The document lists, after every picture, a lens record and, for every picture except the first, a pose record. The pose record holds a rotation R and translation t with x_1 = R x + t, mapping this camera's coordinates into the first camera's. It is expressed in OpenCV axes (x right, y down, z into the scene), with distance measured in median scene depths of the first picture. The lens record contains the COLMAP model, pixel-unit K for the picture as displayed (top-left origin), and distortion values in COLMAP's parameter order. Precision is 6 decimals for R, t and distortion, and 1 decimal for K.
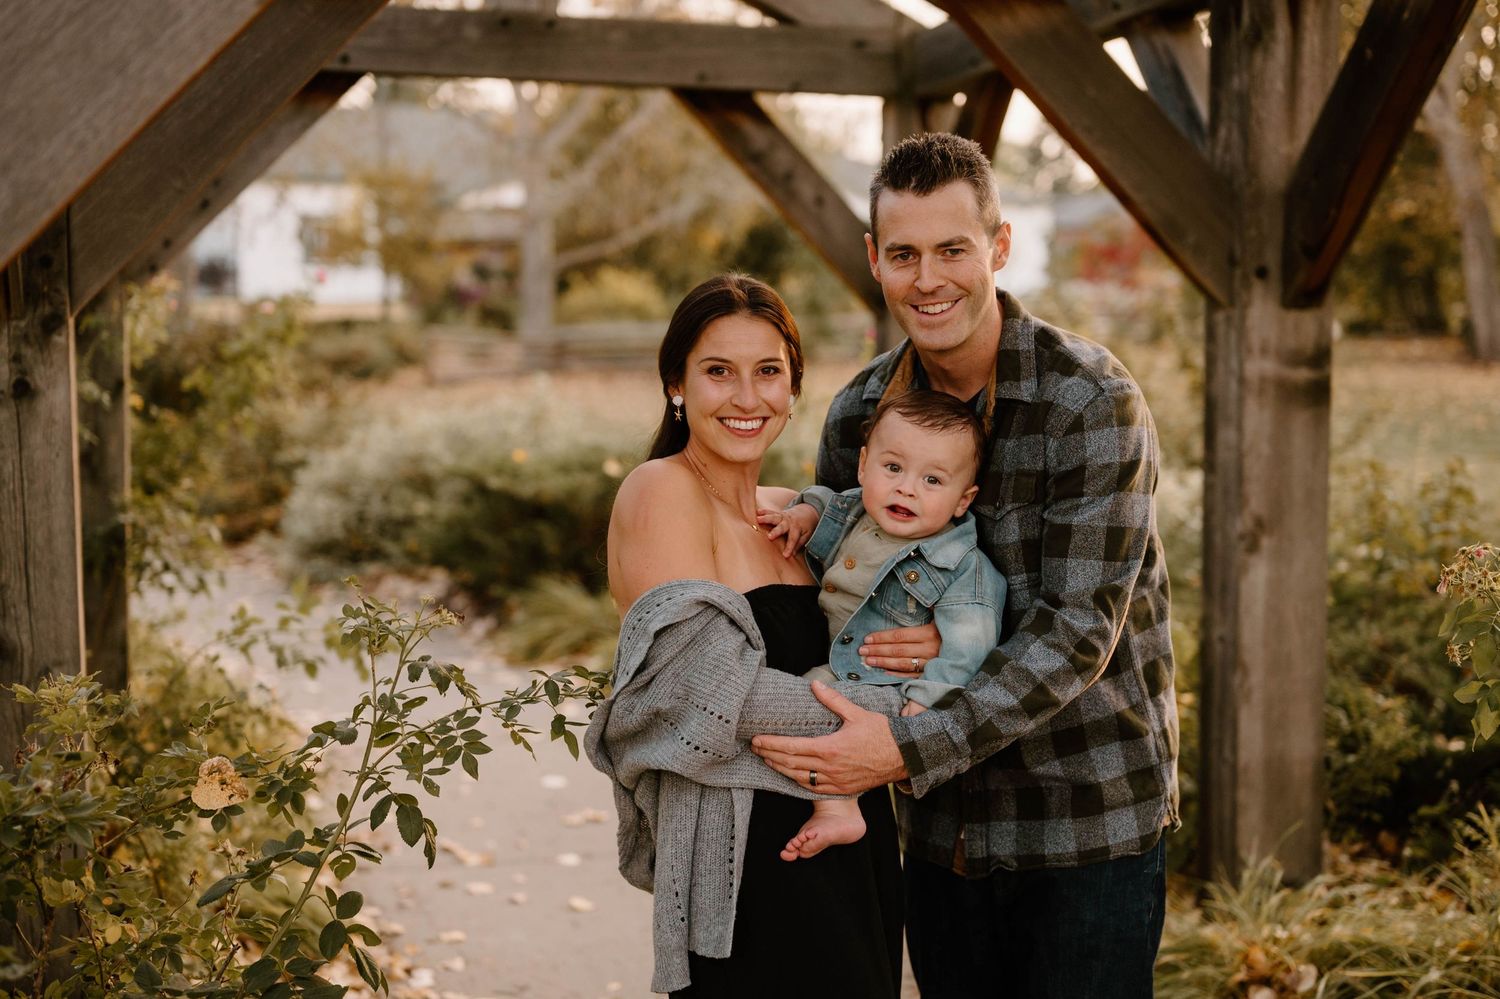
lens RADIAL K [[2172.5, 0, 750.0], [0, 2172.5, 499.5], [0, 0, 1]] dist [-0.000591, -0.055611]
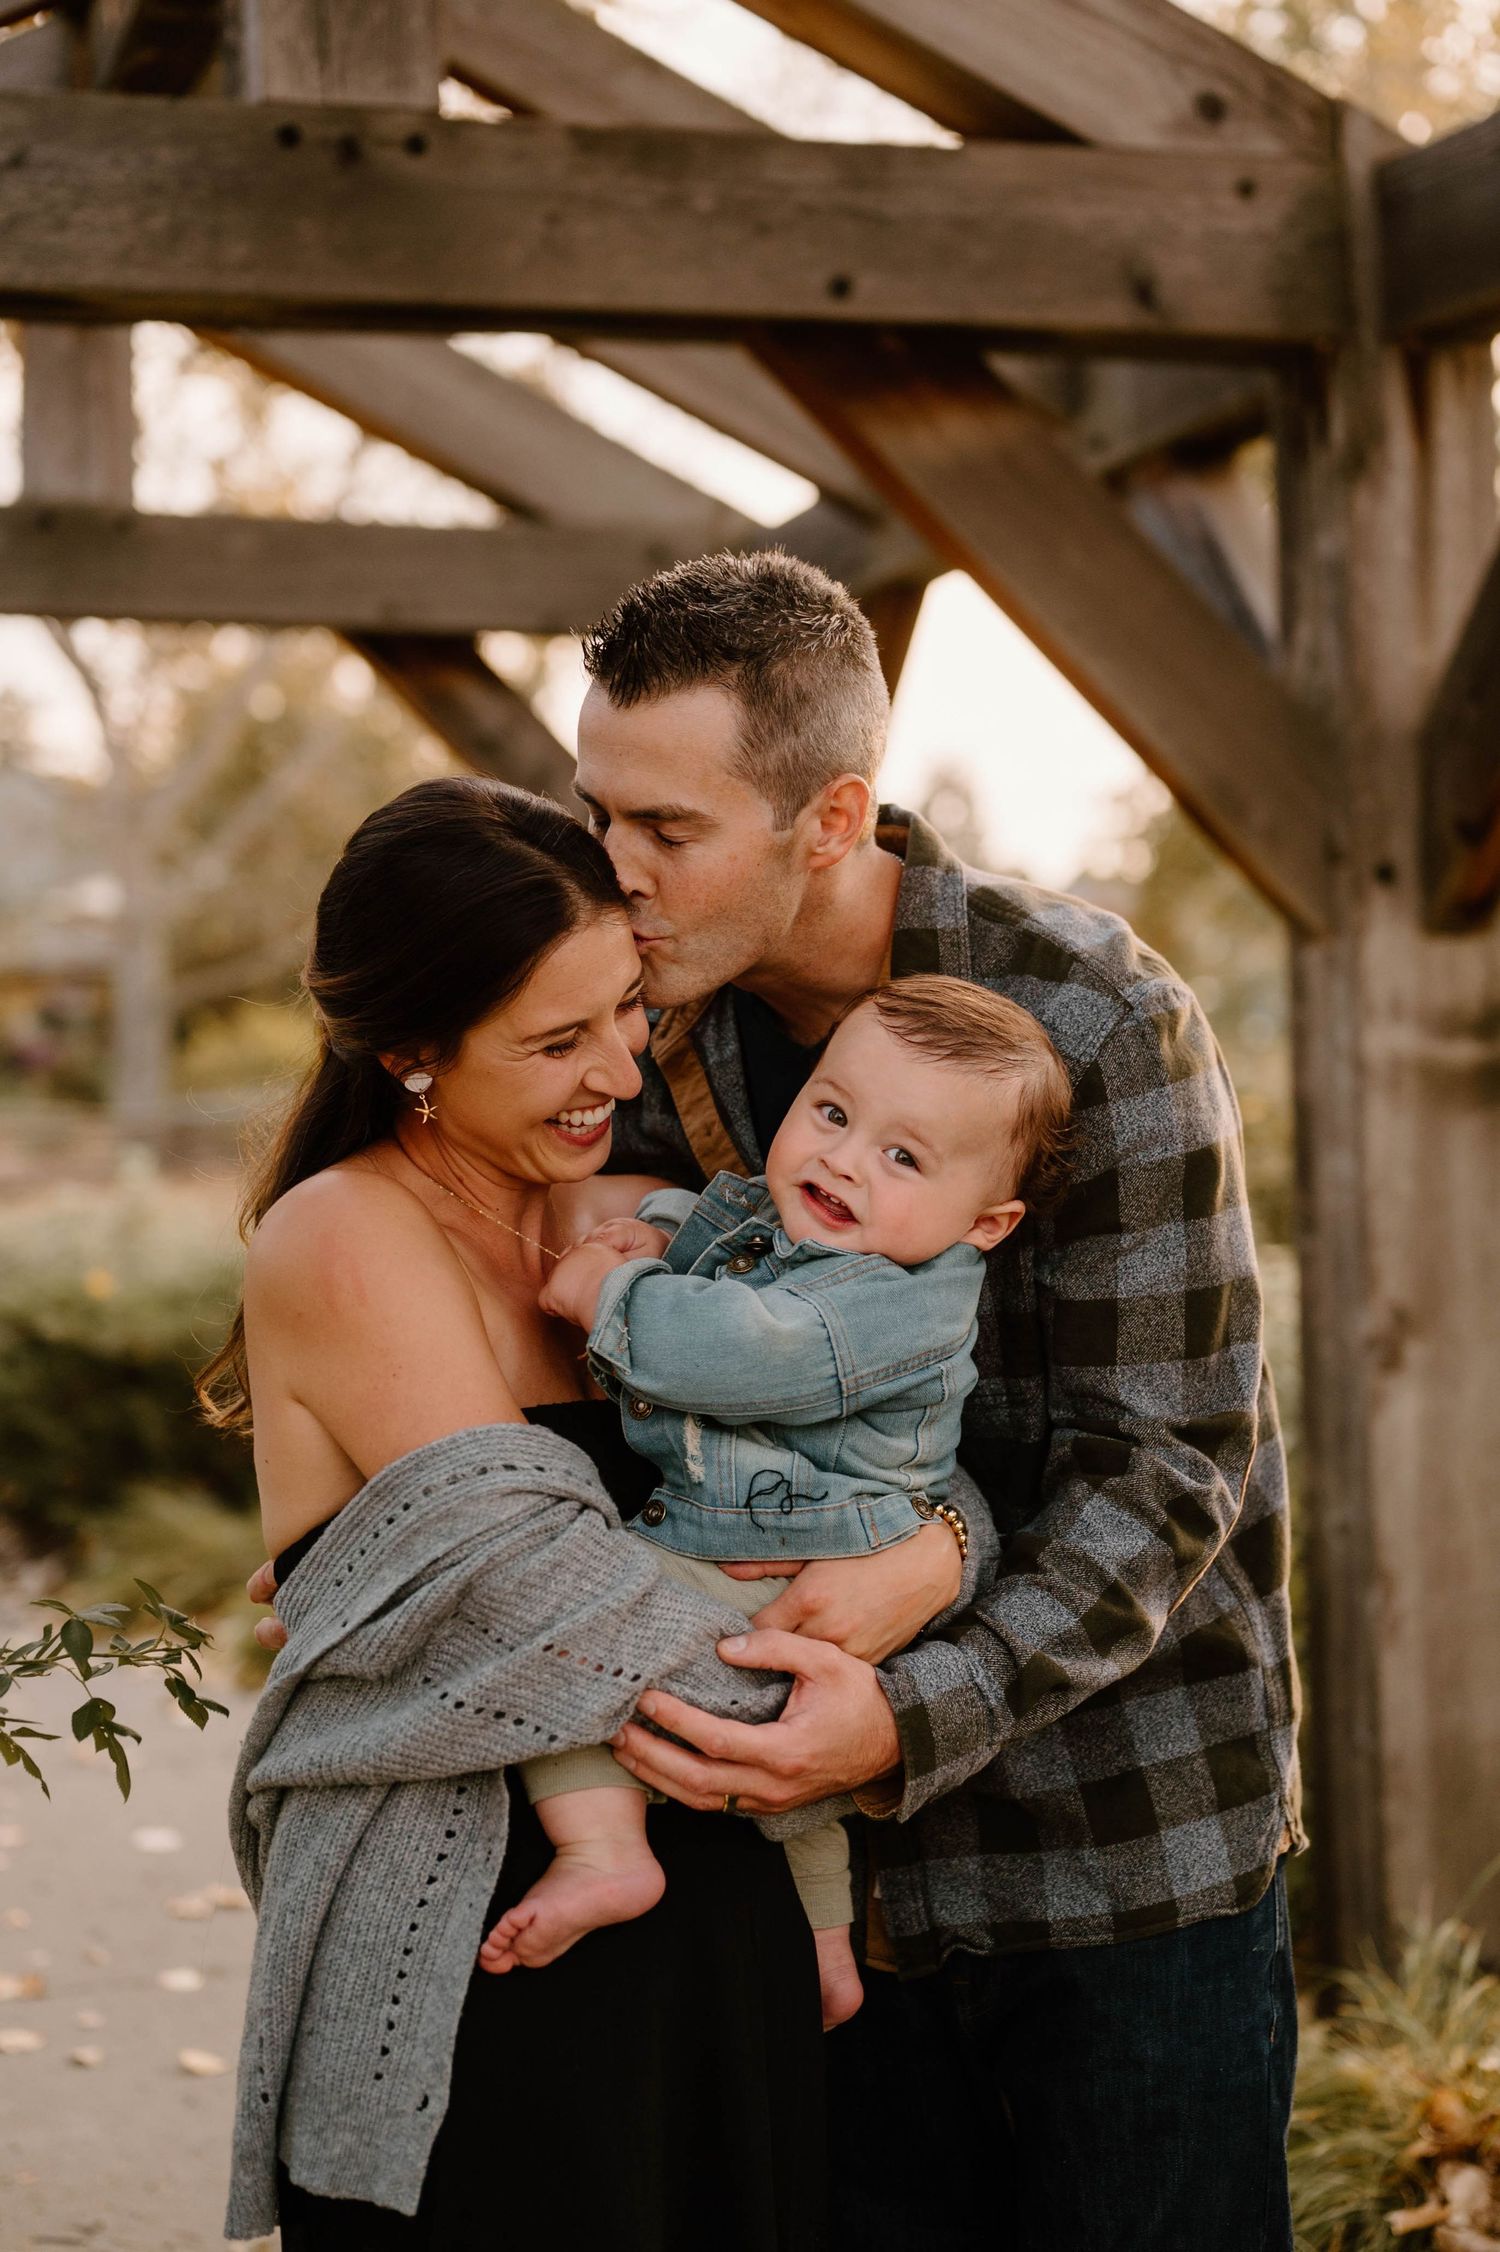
lens RADIAL K [[3280.7, 0, 750.0], [0, 3280.7, 1126.0], [0, 0, 1]] dist [0.001067, -0.190589]
pose [[0.996461, -0.026490, 0.079772, 0.000717], [0.032760, 0.996388, -0.078341, 0.022373], [-0.077409, 0.080678, 0.993730, 0.167221]]
